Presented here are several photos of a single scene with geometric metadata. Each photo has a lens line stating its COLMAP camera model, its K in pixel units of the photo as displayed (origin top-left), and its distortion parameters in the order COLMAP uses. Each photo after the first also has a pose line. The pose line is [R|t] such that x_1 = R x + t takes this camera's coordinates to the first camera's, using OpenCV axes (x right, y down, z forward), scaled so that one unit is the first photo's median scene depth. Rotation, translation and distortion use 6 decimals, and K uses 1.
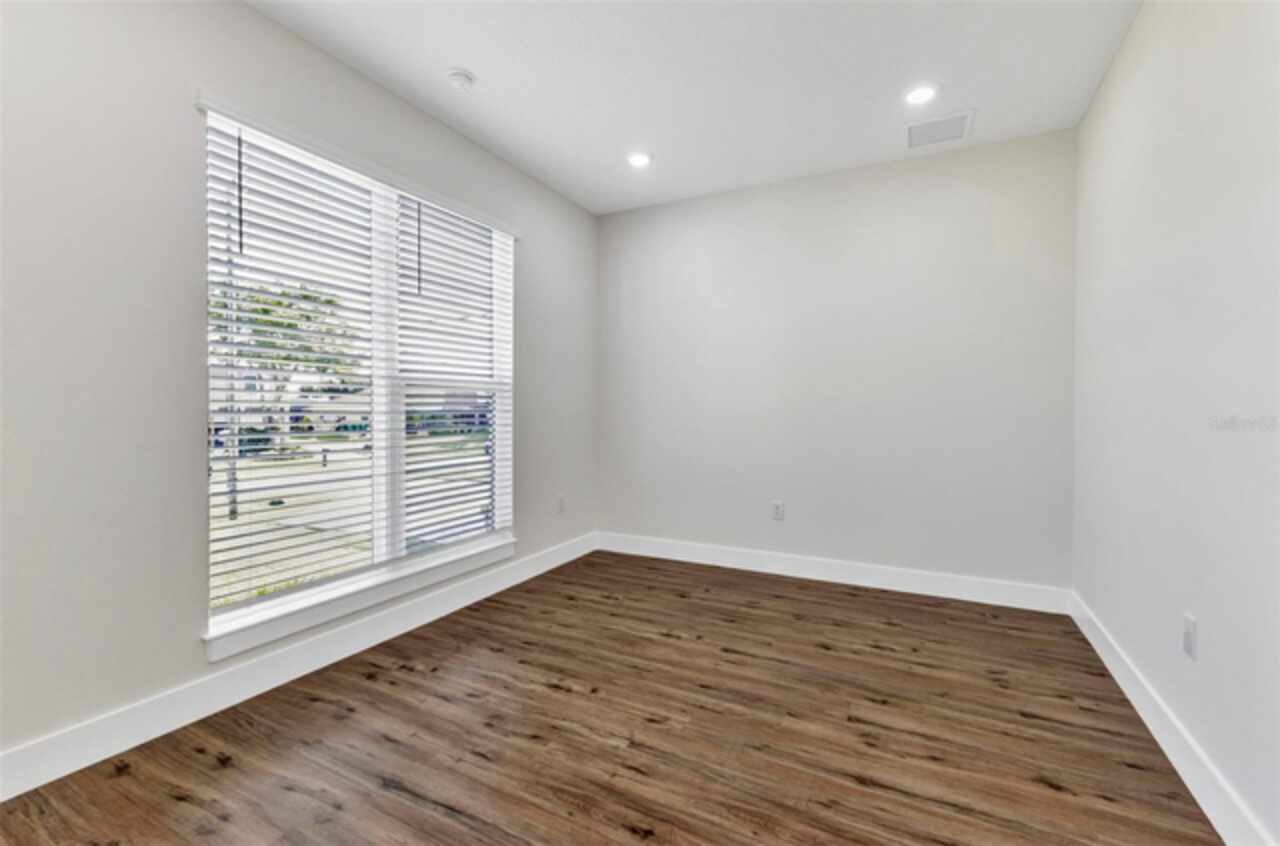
lens RADIAL K [[556.8, 0, 642.6], [0, 556.8, 415.0], [0, 0, 1]] dist [0.000213, -0.000641]
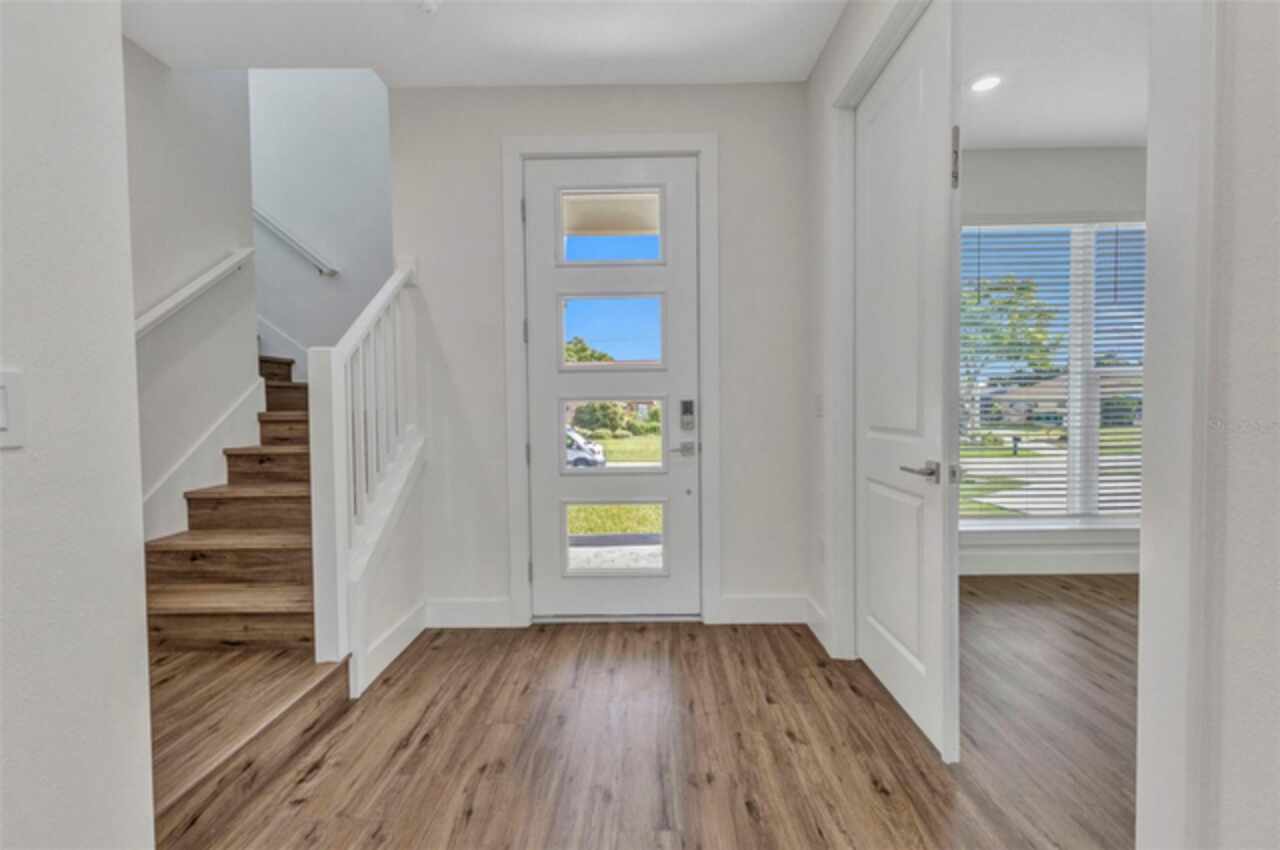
lens RADIAL K [[554.3, 0, 637.0], [0, 554.3, 418.8], [0, 0, 1]] dist [0.008394, -0.001964]
pose [[0.442586, 0.019100, -0.896523, 0.279215], [0.004372, 0.999715, 0.023457, 0.005549], [0.896715, -0.014302, 0.442377, -0.573106]]
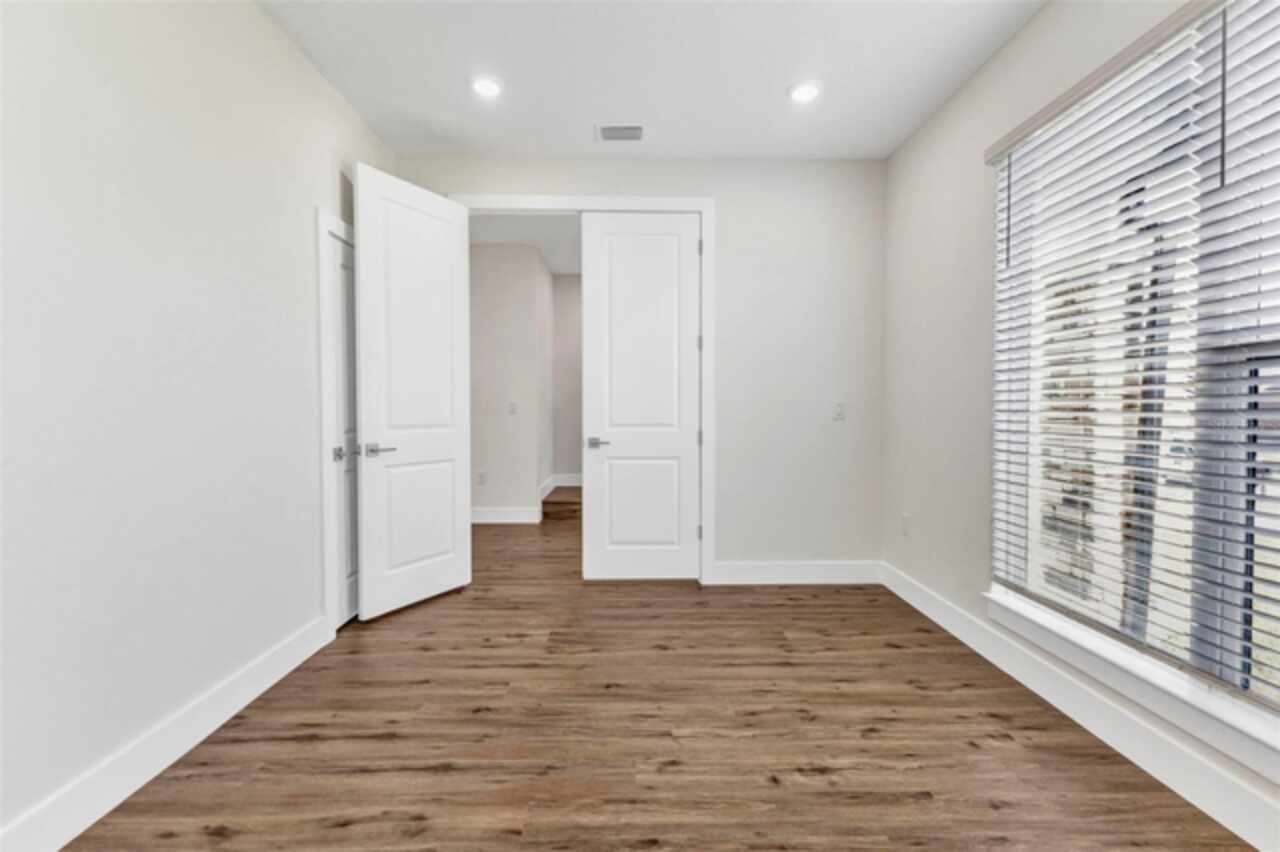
lens RADIAL K [[554.3, 0, 646.3], [0, 554.3, 421.5], [0, 0, 1]] dist [0.008394, -0.001964]
pose [[-0.878481, 0.008635, -0.477700, 0.394266], [-0.005617, 0.999581, 0.028400, -0.009560], [0.477745, 0.027632, -0.878064, 1.466535]]
